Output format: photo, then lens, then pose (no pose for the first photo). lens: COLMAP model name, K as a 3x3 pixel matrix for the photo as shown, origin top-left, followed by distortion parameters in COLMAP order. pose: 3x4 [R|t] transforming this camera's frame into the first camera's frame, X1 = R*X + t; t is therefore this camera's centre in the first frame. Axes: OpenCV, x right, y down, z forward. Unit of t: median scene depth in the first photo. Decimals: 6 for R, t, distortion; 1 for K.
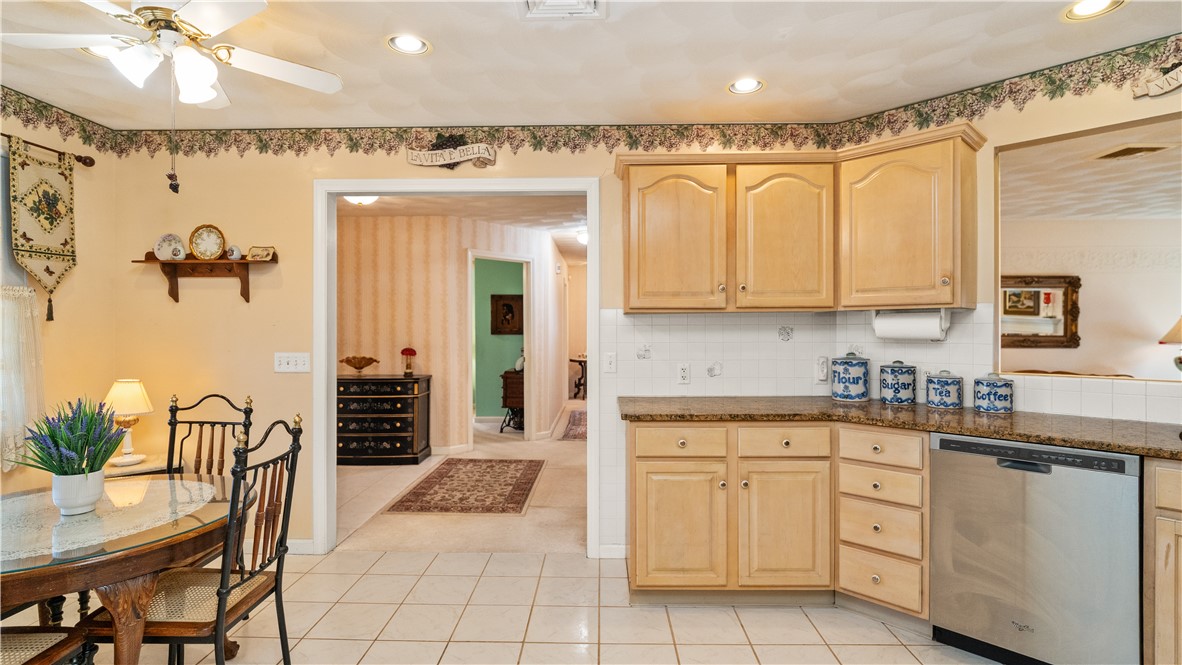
lens RADIAL K [[535.7, 0, 591.0], [0, 535.7, 332.5], [0, 0, 1]] dist [-0.022415, -0.000419]
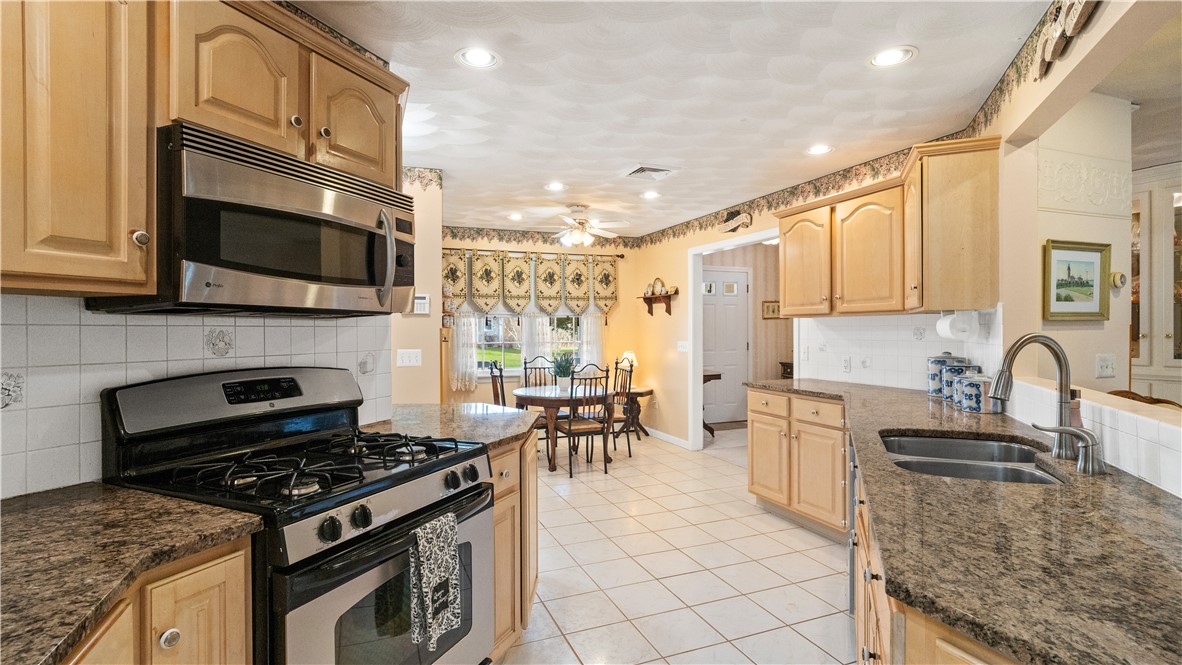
lens RADIAL K [[561.5, 0, 589.9], [0, 561.5, 328.2], [0, 0, 1]] dist [-0.004007, -0.000327]
pose [[0.385685, -0.000145, -0.922631, 1.264554], [-0.001594, 0.999998, -0.000824, -0.006787], [0.922629, 0.001789, 0.385684, -0.084907]]
